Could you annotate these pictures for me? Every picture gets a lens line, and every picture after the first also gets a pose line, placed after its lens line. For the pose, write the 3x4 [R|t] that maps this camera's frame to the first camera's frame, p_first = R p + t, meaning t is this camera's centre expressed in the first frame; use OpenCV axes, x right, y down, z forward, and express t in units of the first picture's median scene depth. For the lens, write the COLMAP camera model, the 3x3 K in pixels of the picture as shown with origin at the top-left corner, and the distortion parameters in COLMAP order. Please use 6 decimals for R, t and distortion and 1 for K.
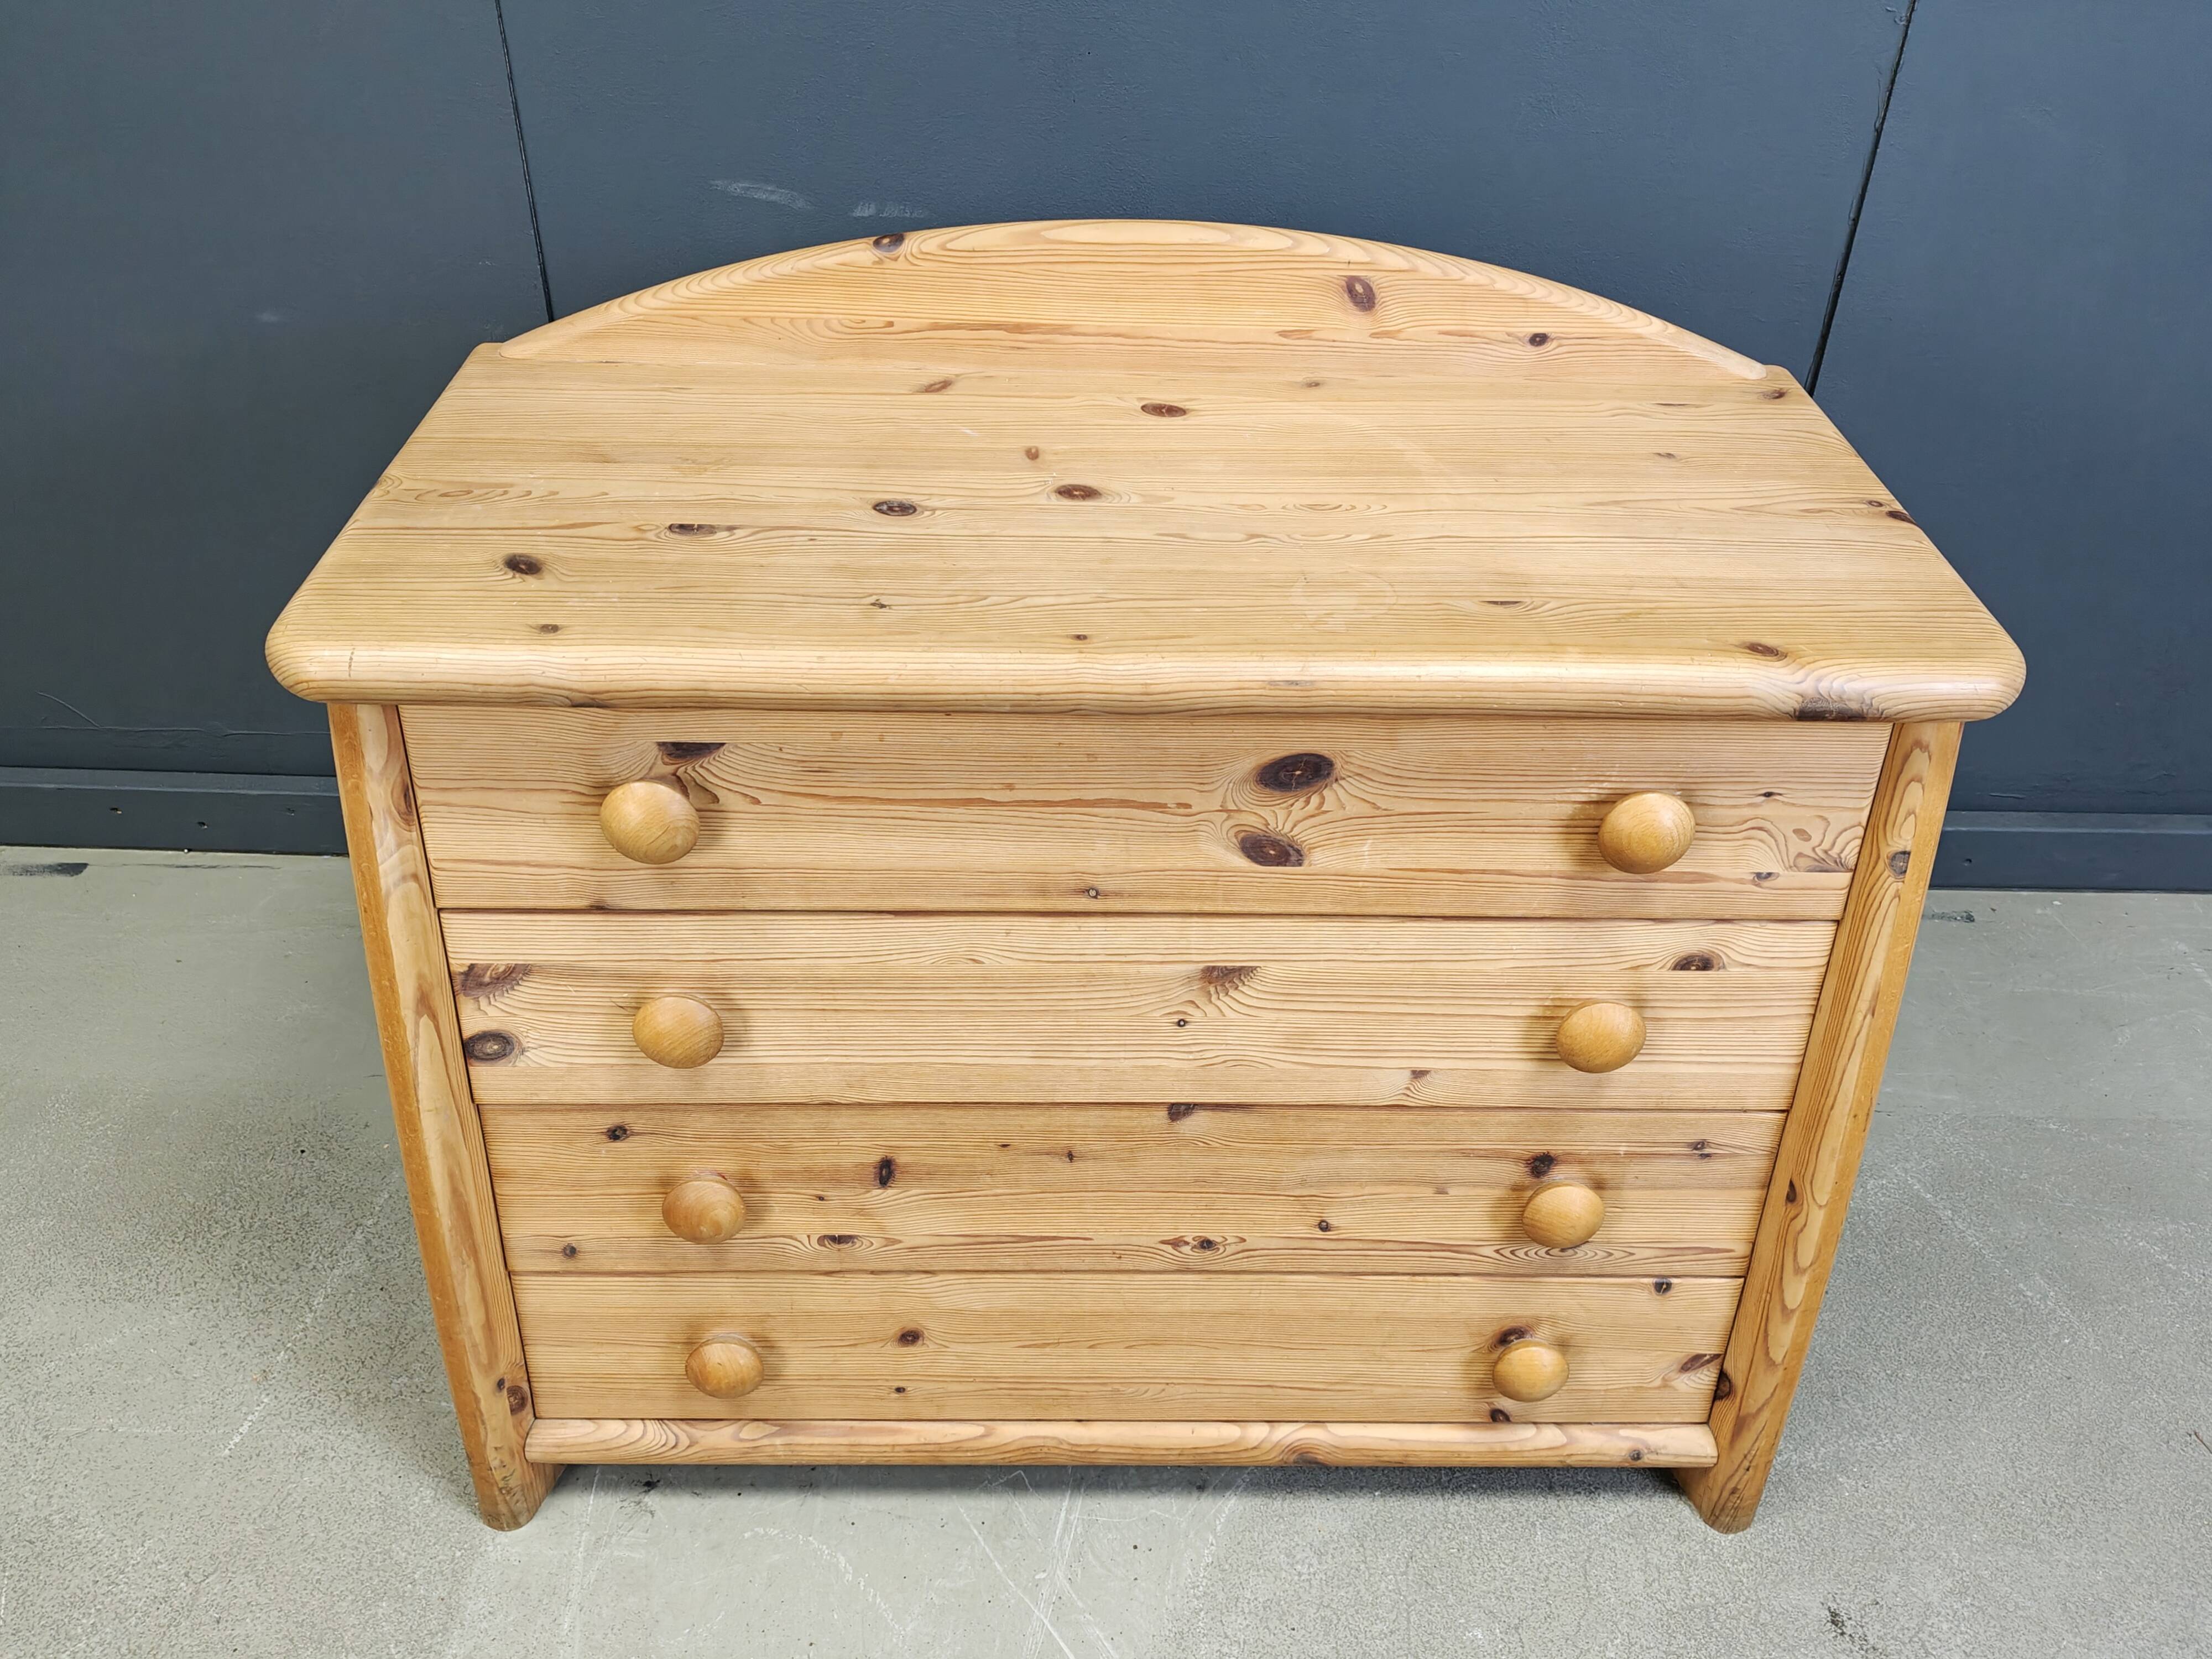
lens RADIAL K [[1736.8, 0, 1103.8], [0, 1736.8, 834.8], [0, 0, 1]] dist [0.193829, -0.555664]
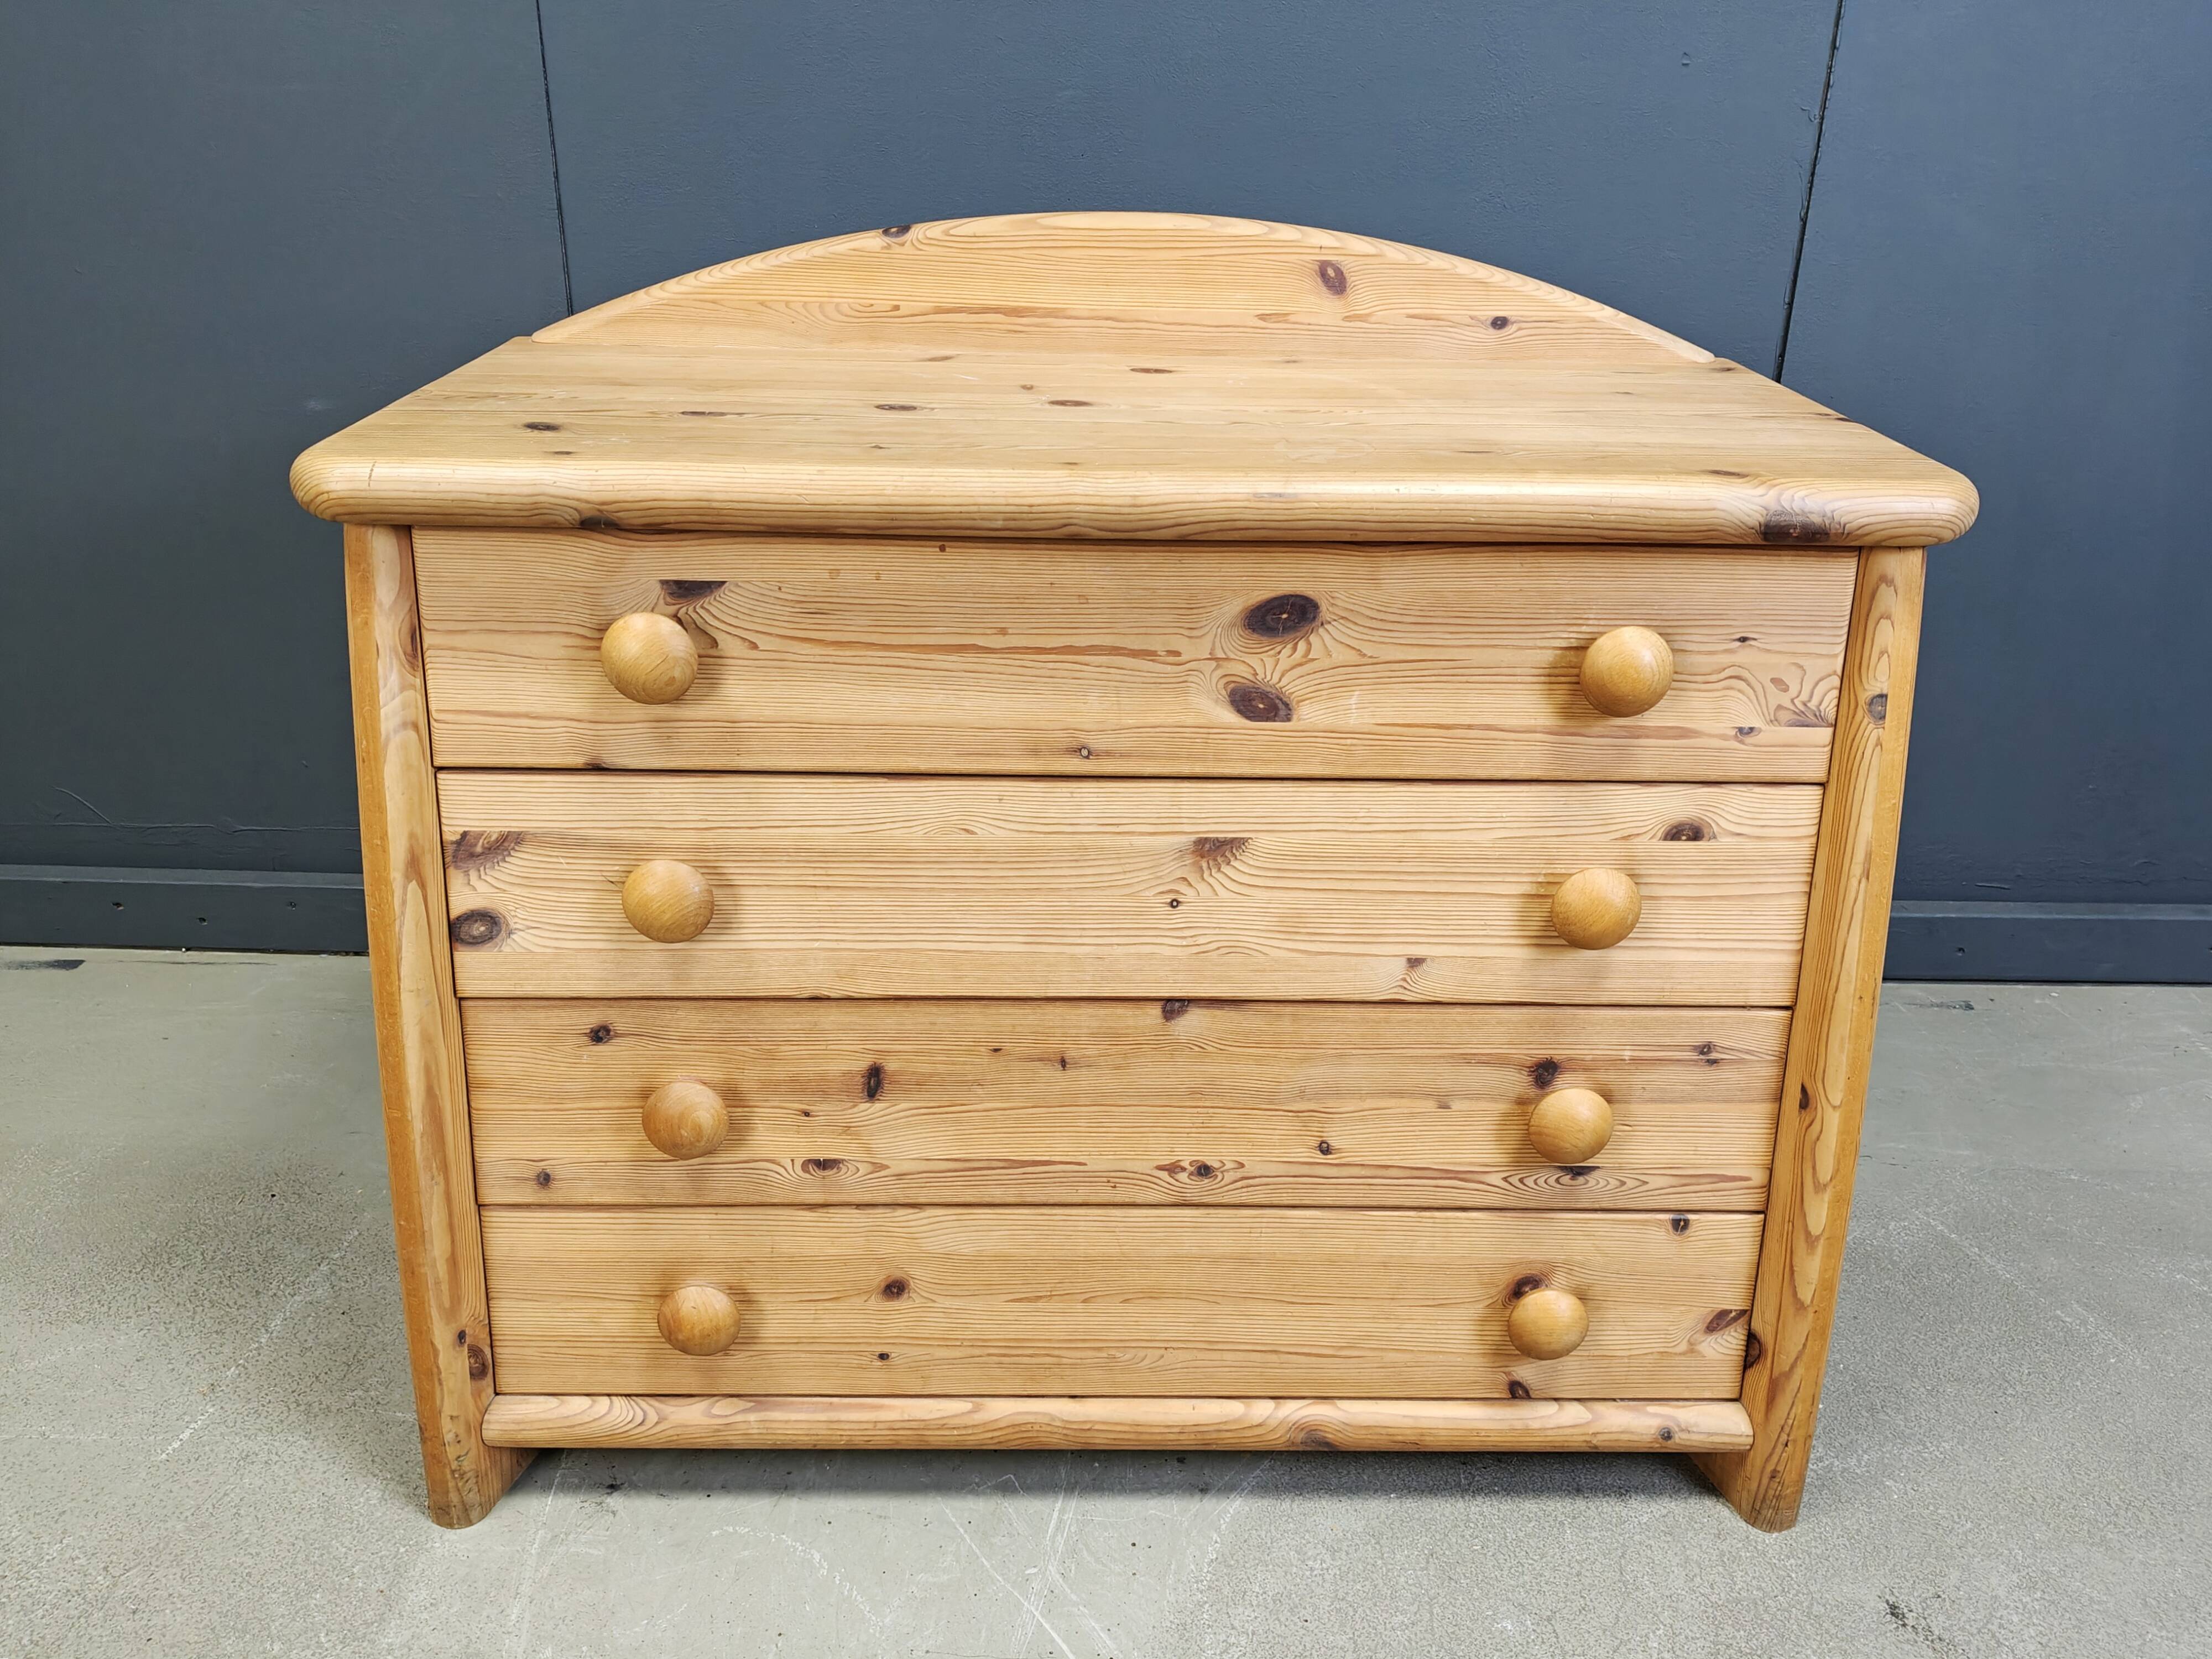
lens RADIAL K [[1710.1, 0, 1106.0], [0, 1710.1, 829.5], [0, 0, 1]] dist [0.214213, -0.631059]
pose [[0.999992, -0.003840, 0.001079, 0.004428], [0.003982, 0.977140, -0.212558, 0.259575], [-0.000238, 0.212560, 0.977148, 0.031662]]
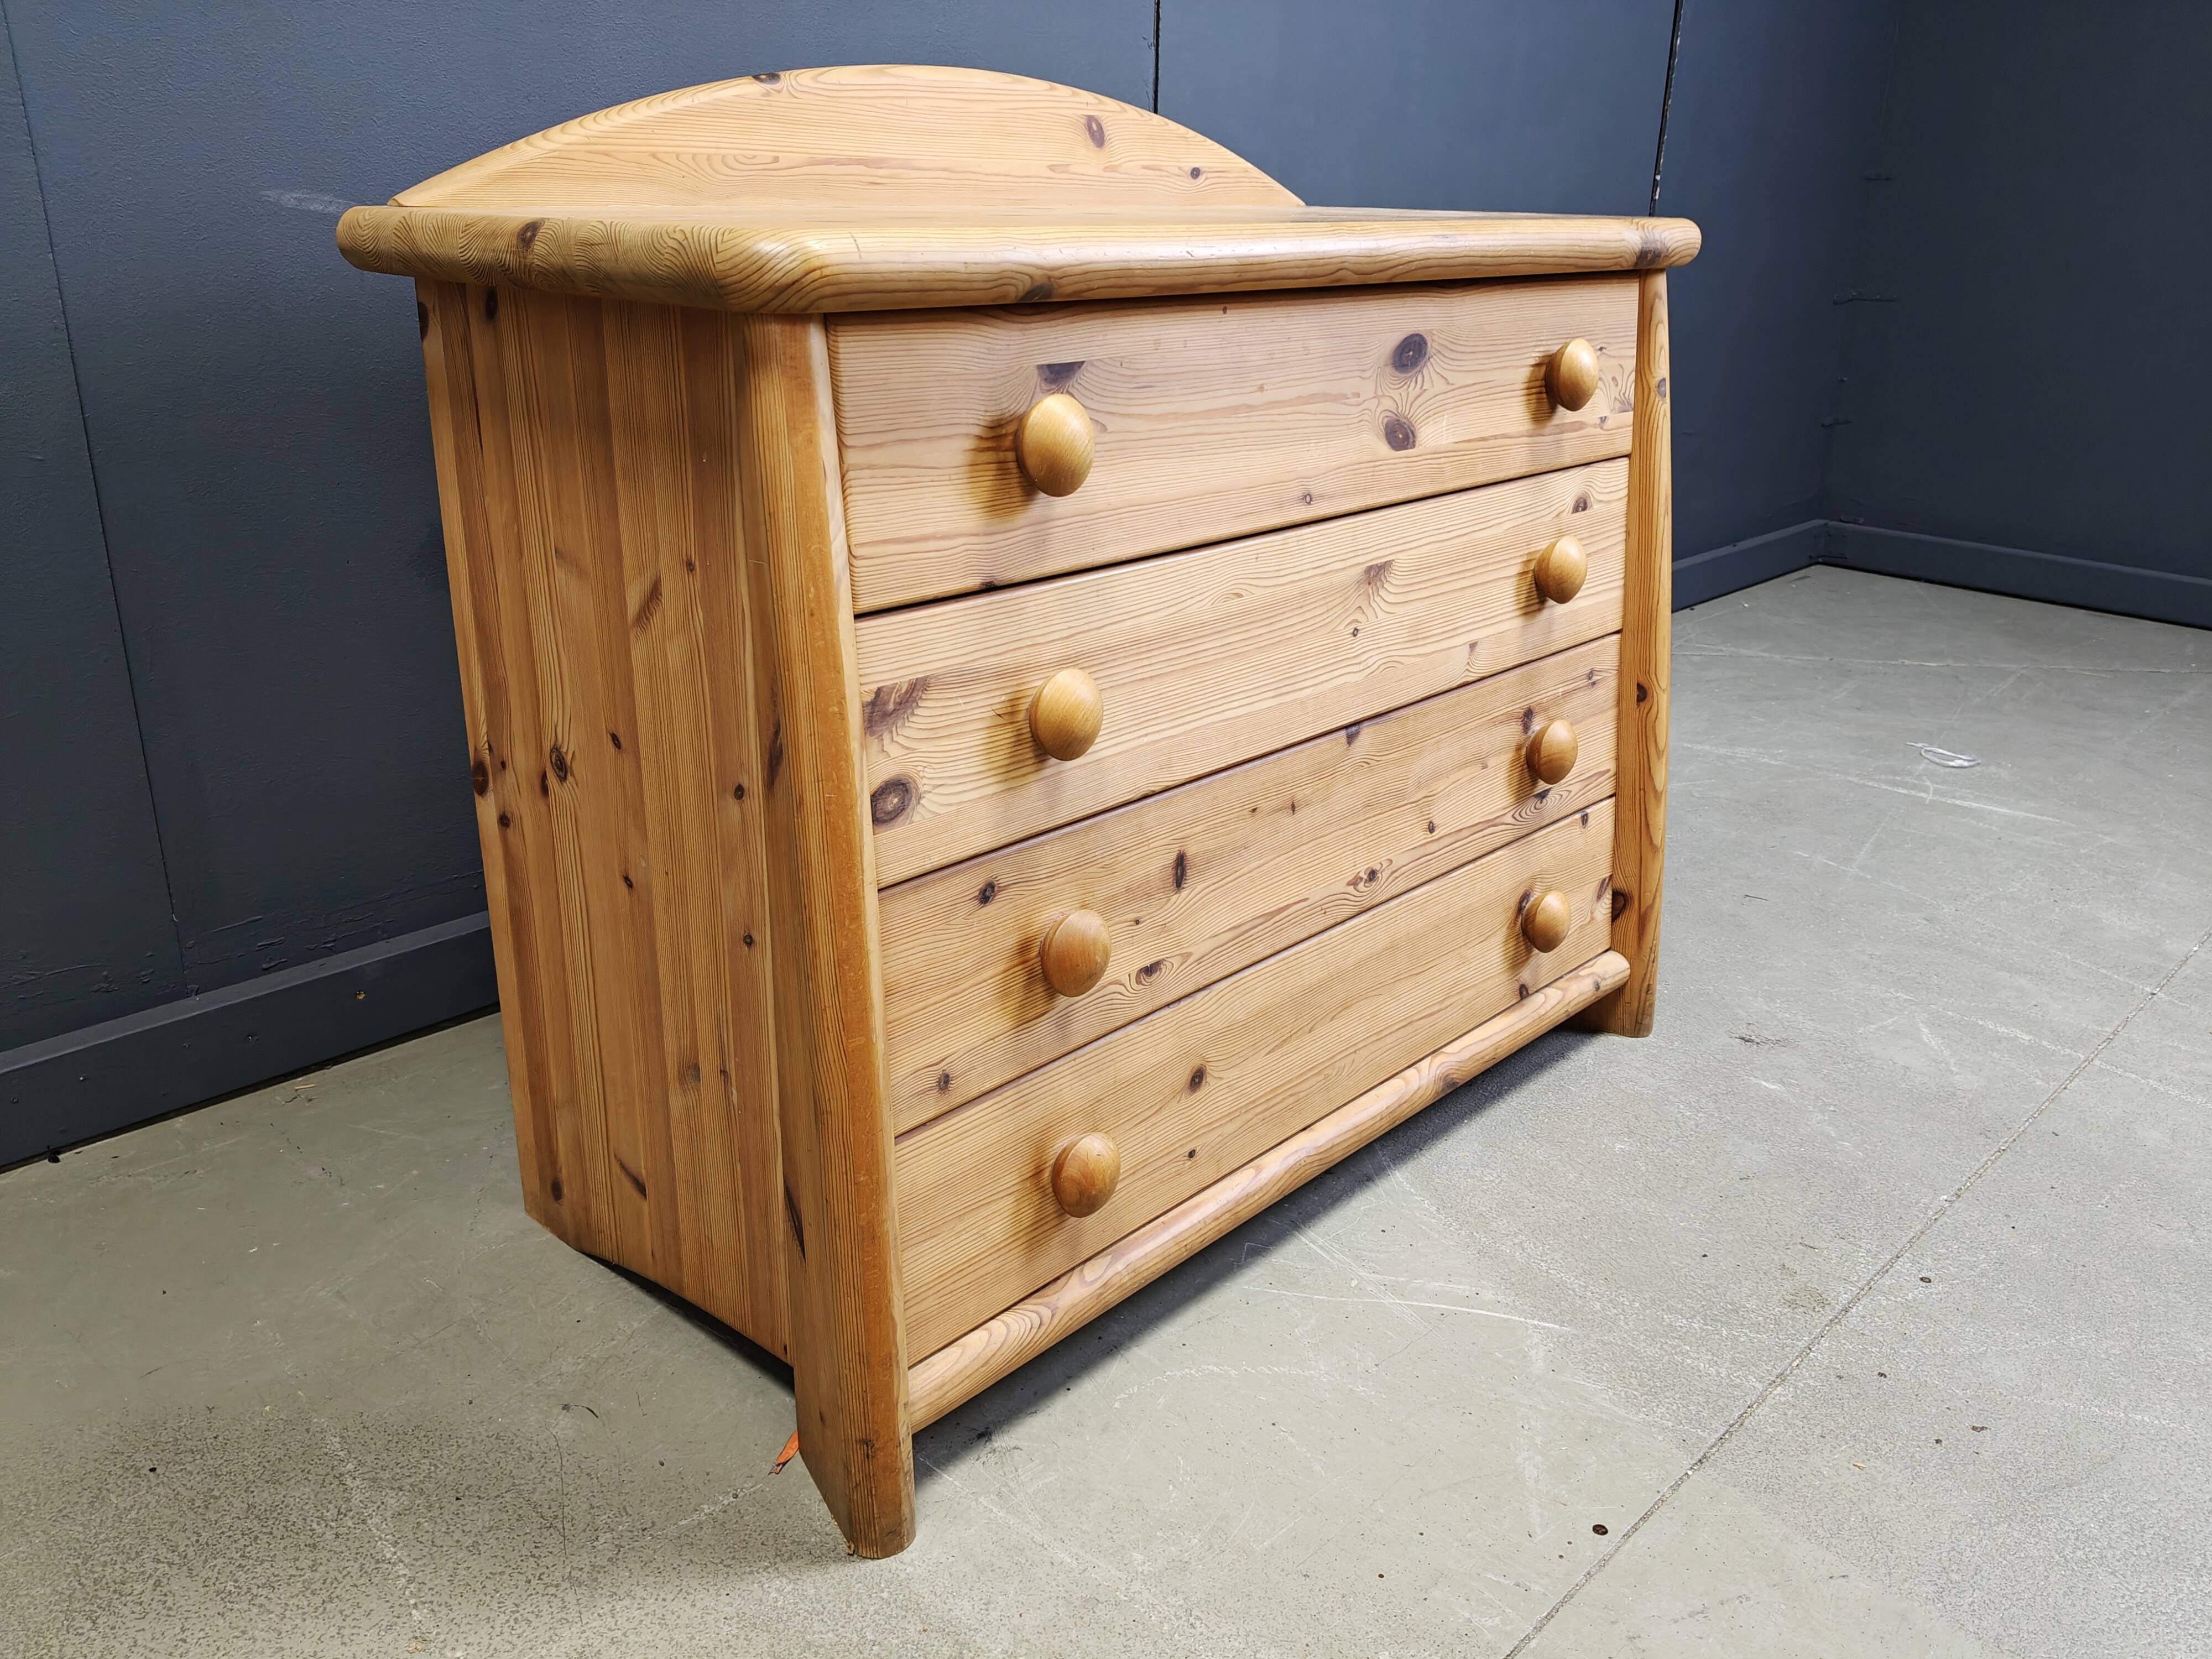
lens RADIAL K [[1710.1, 0, 1106.0], [0, 1710.1, 829.5], [0, 0, 1]] dist [0.214213, -0.631059]
pose [[0.696095, -0.263186, 0.667971, -0.798715], [0.426693, 0.899898, -0.090091, 0.240868], [-0.577395, 0.347731, 0.738714, 0.295911]]
